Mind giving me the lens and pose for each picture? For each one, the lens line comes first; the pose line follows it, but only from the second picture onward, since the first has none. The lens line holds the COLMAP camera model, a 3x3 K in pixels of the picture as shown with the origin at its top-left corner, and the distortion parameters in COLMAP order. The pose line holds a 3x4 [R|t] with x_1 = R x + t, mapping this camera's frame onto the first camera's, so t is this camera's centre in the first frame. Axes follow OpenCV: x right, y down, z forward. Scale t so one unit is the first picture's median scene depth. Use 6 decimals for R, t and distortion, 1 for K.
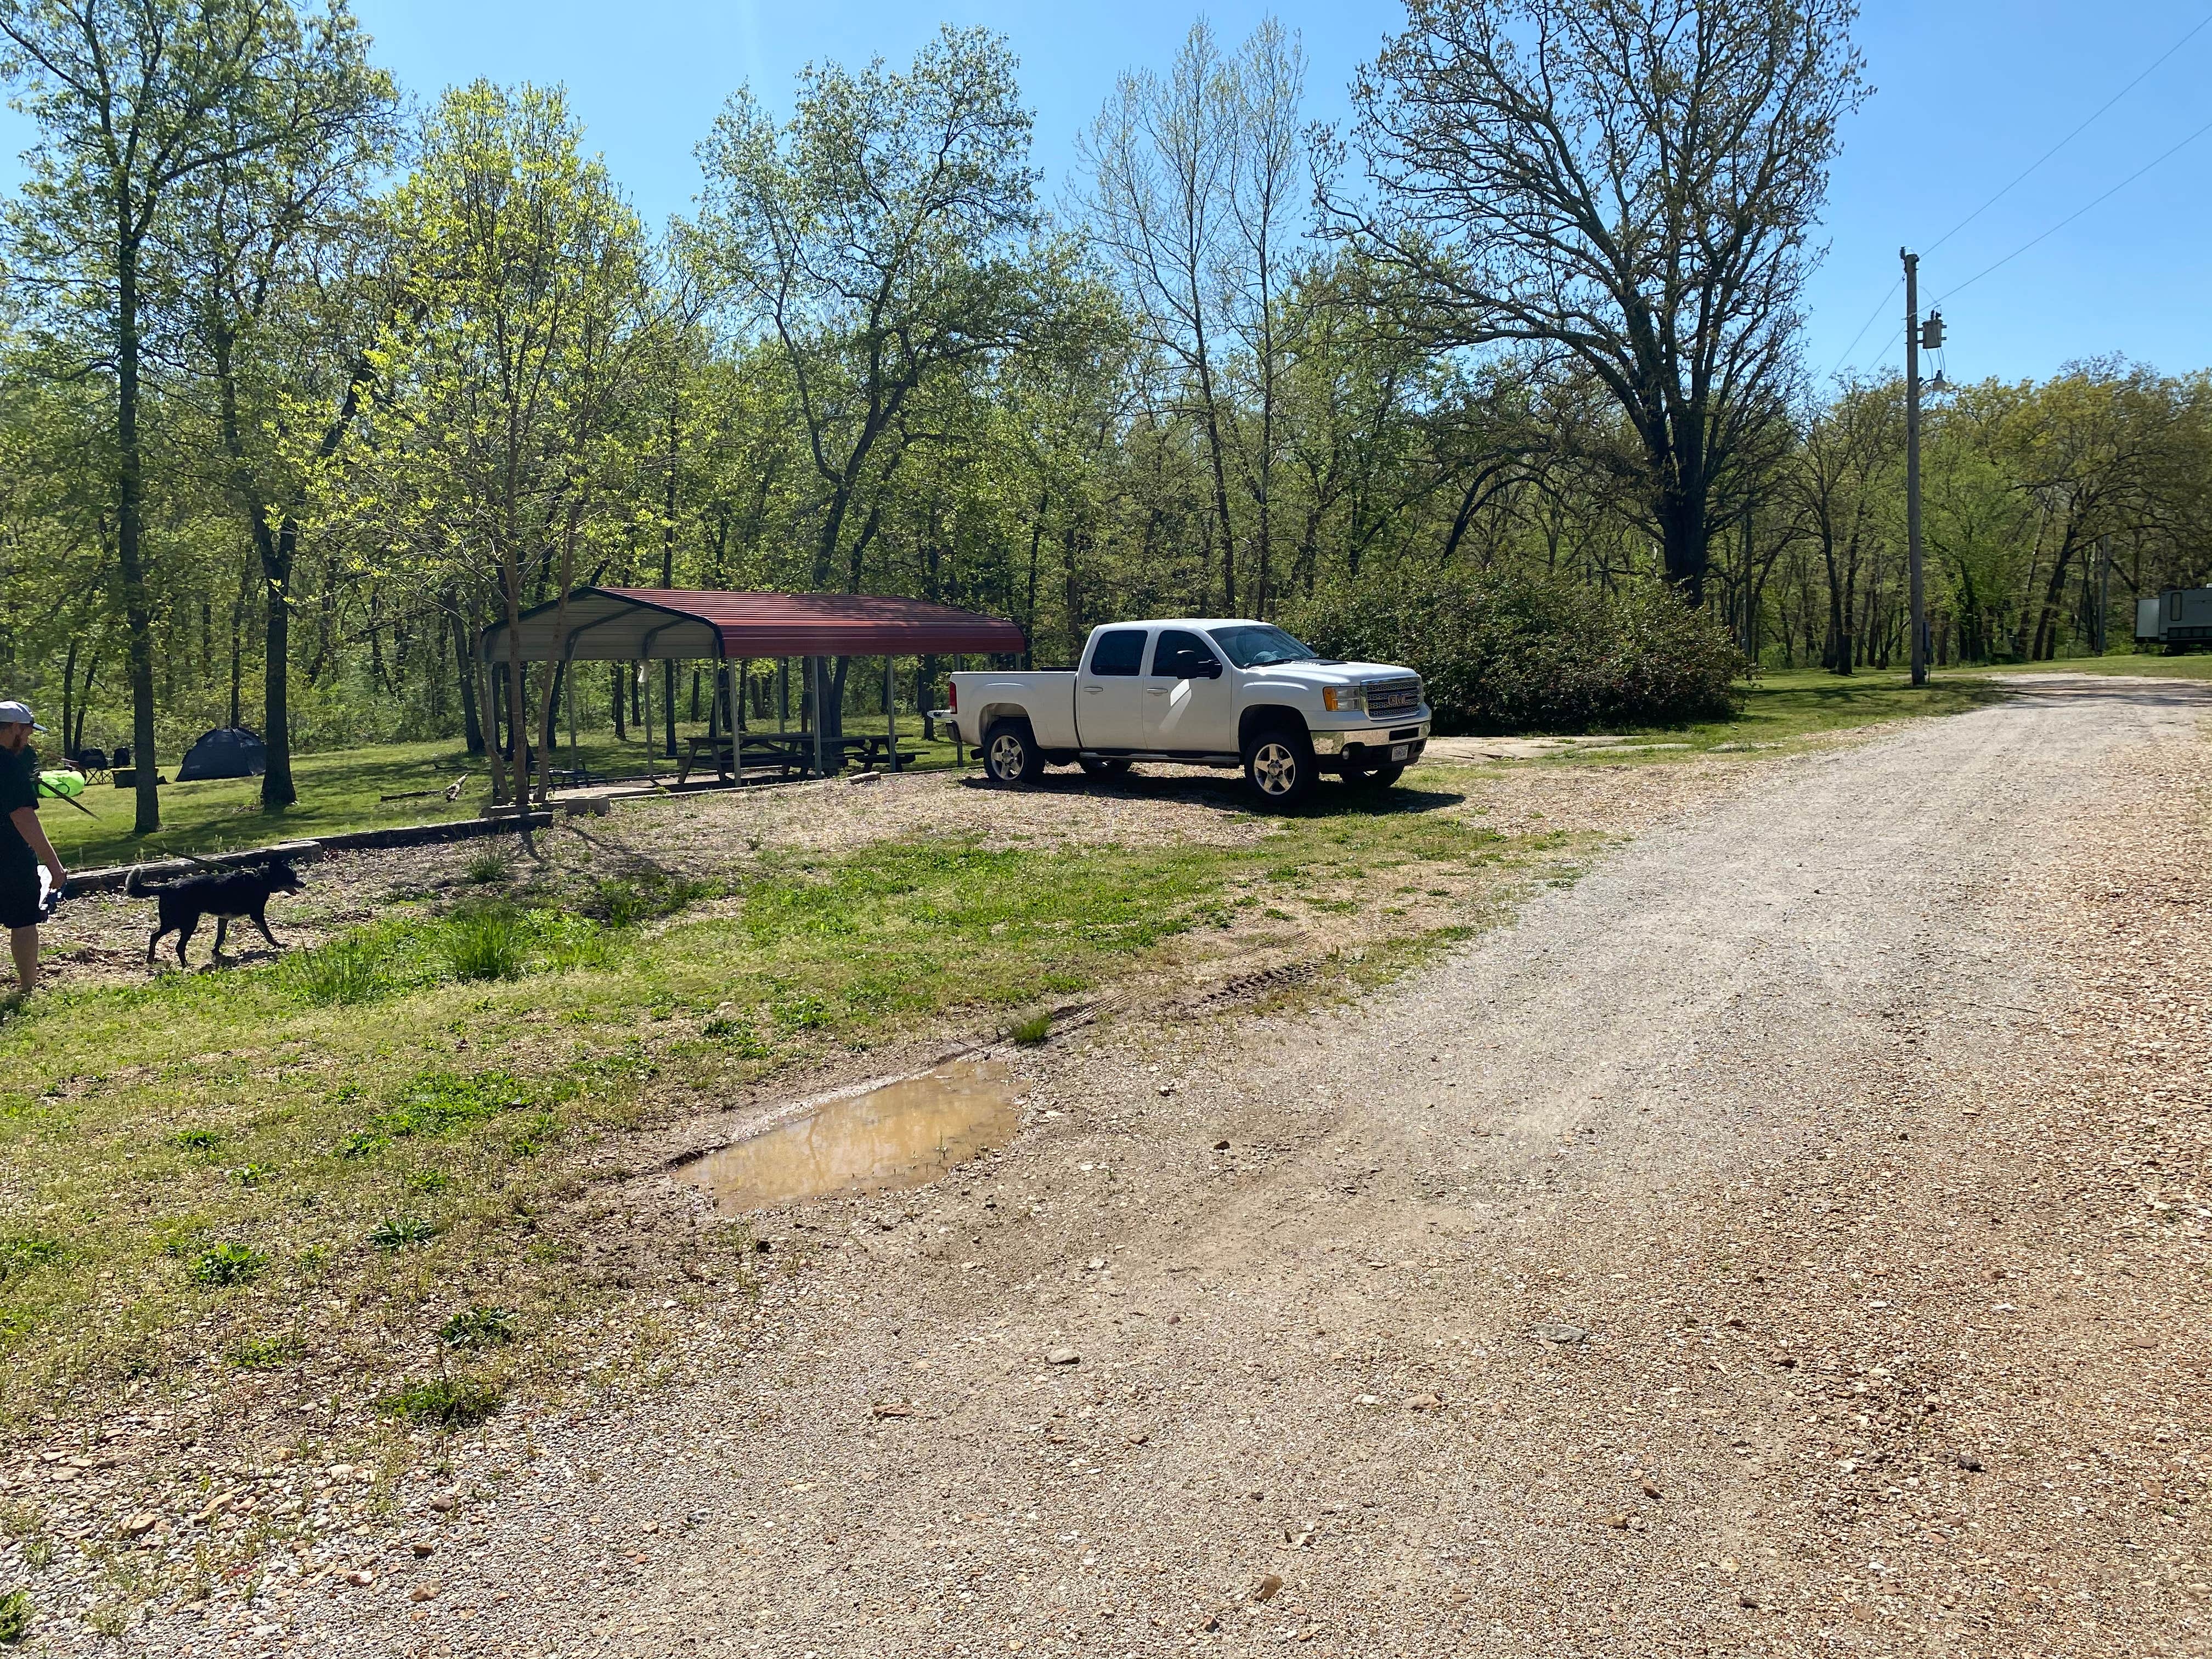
lens RADIAL K [[1572.9, 0, 1107.0], [0, 1572.9, 852.7], [0, 0, 1]] dist [-0.019750, 0.008424]
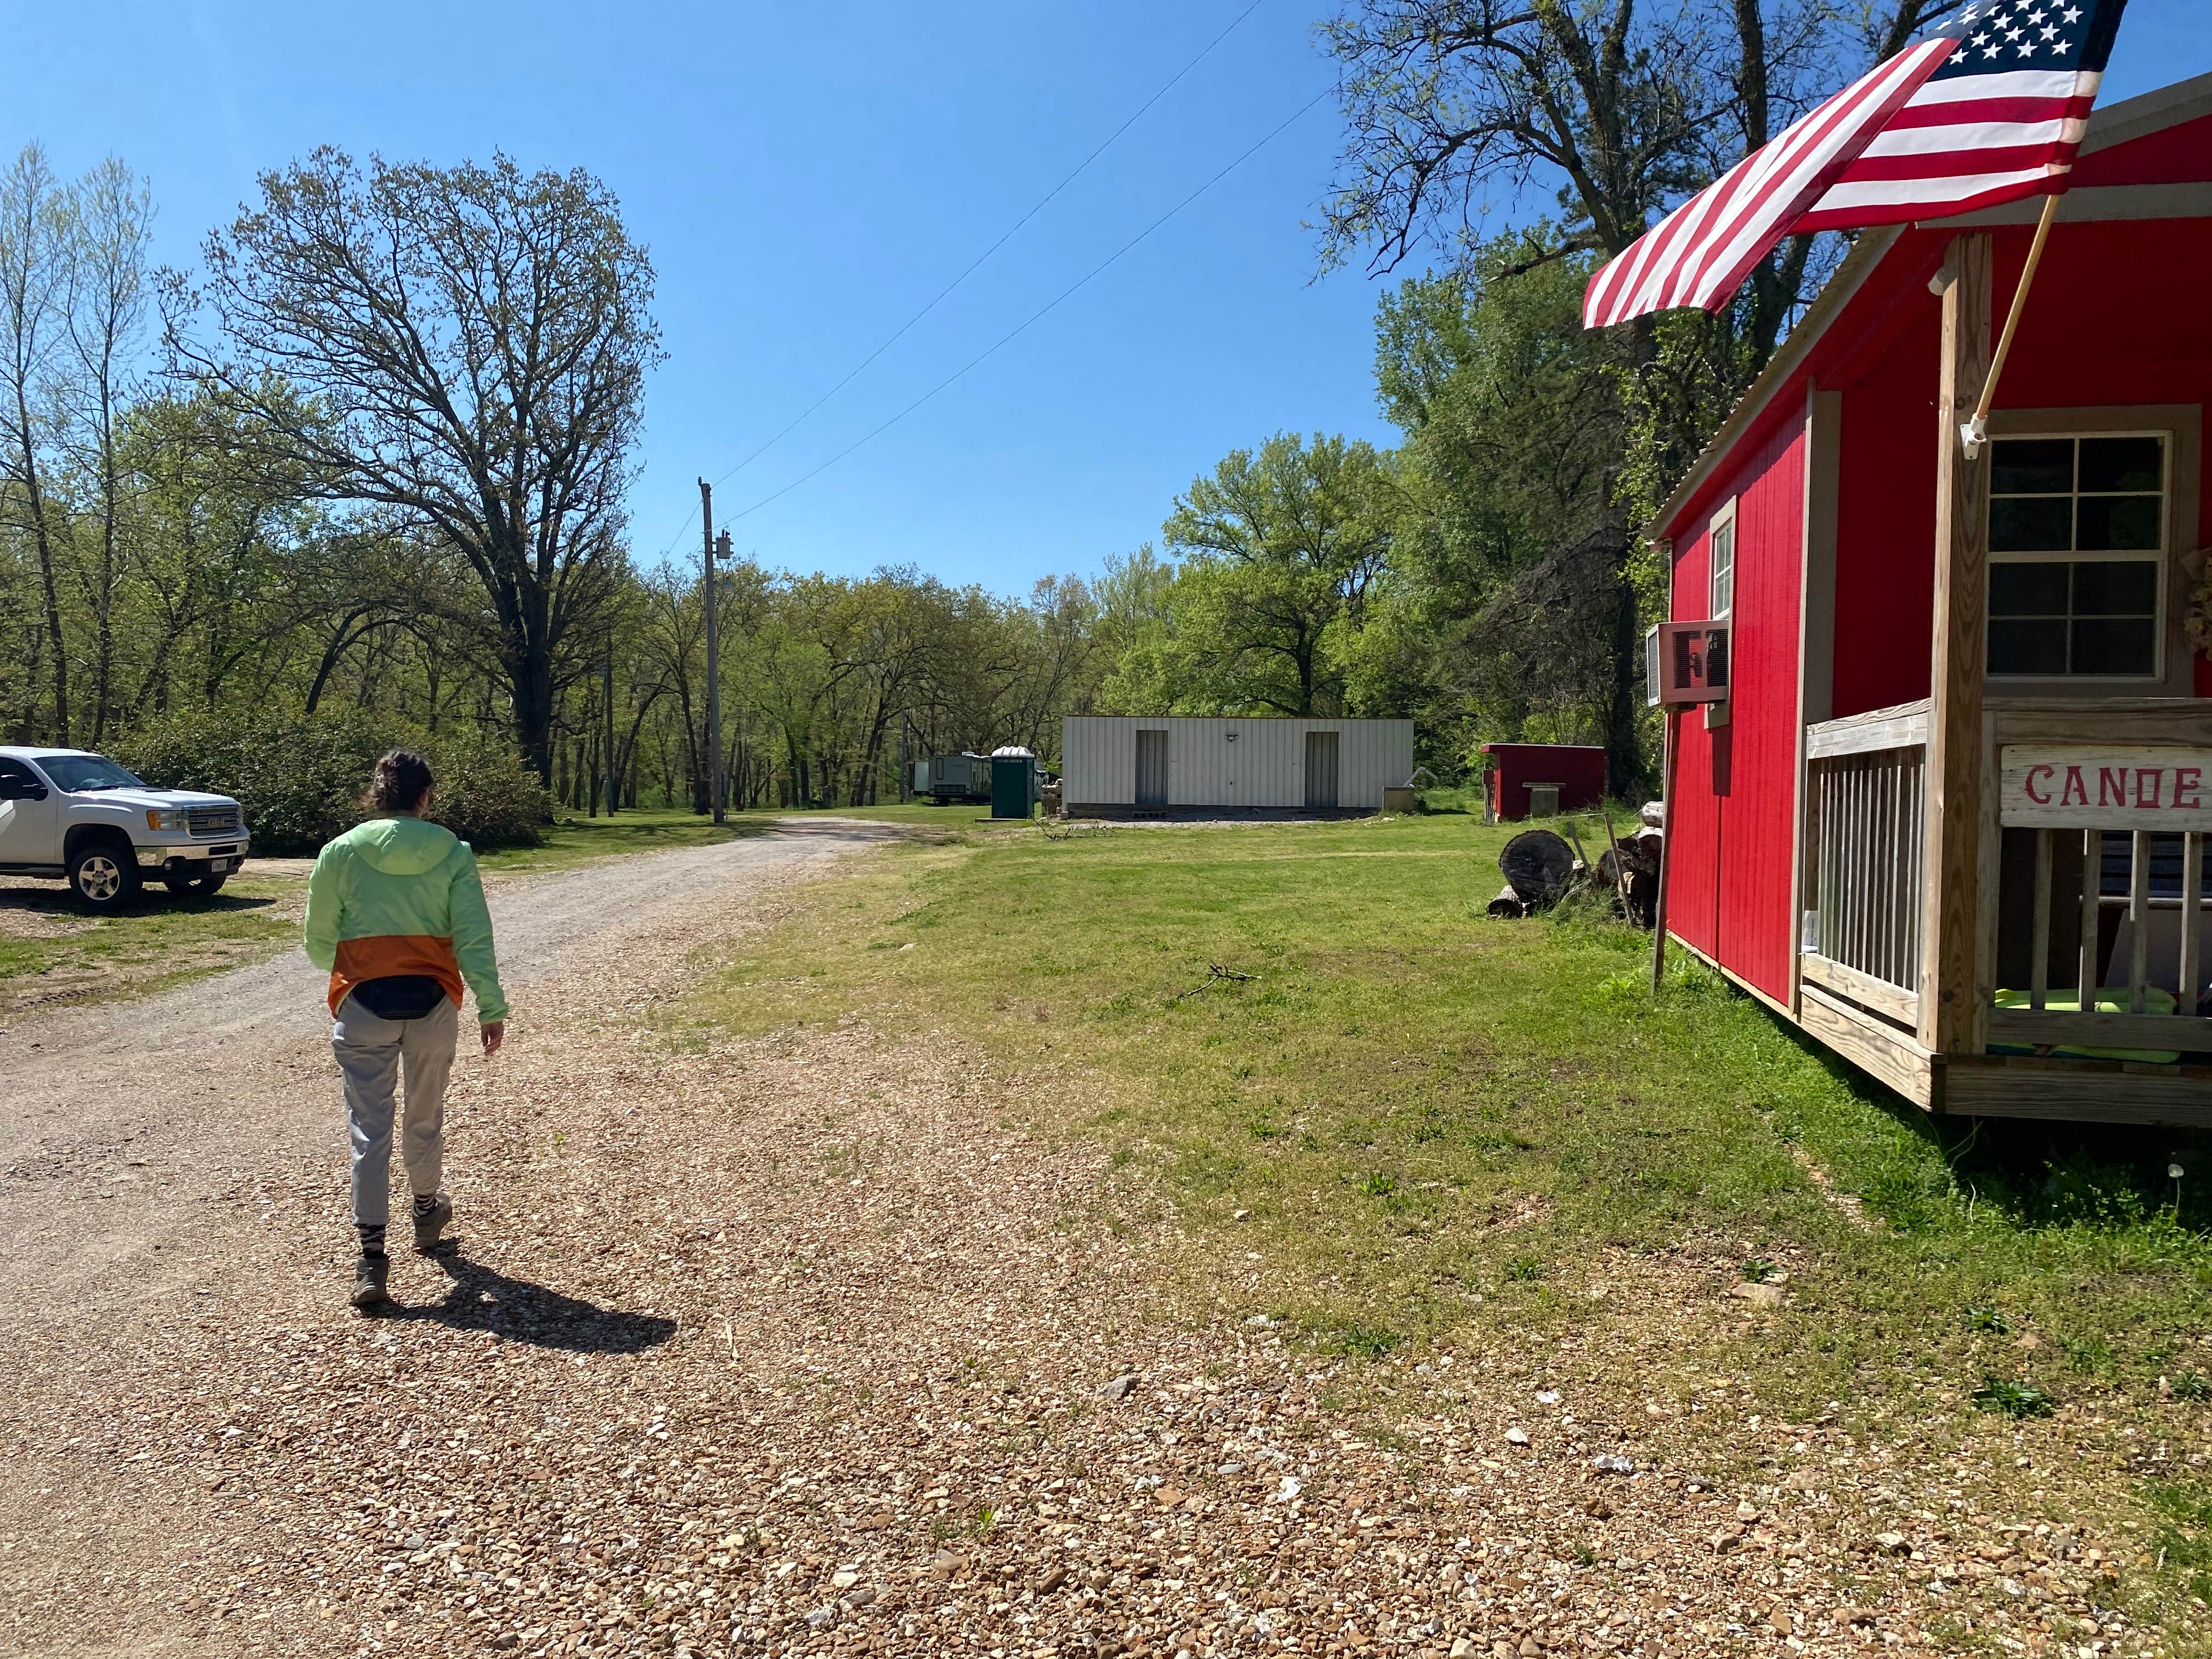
lens RADIAL K [[1572.9, 0, 1107.0], [0, 1572.9, 852.7], [0, 0, 1]] dist [-0.019750, 0.008424]
pose [[0.786328, 0.013162, 0.617669, -0.009441], [0.040180, 0.996567, -0.072386, 0.017579], [-0.616502, 0.081737, 0.783099, -0.157485]]
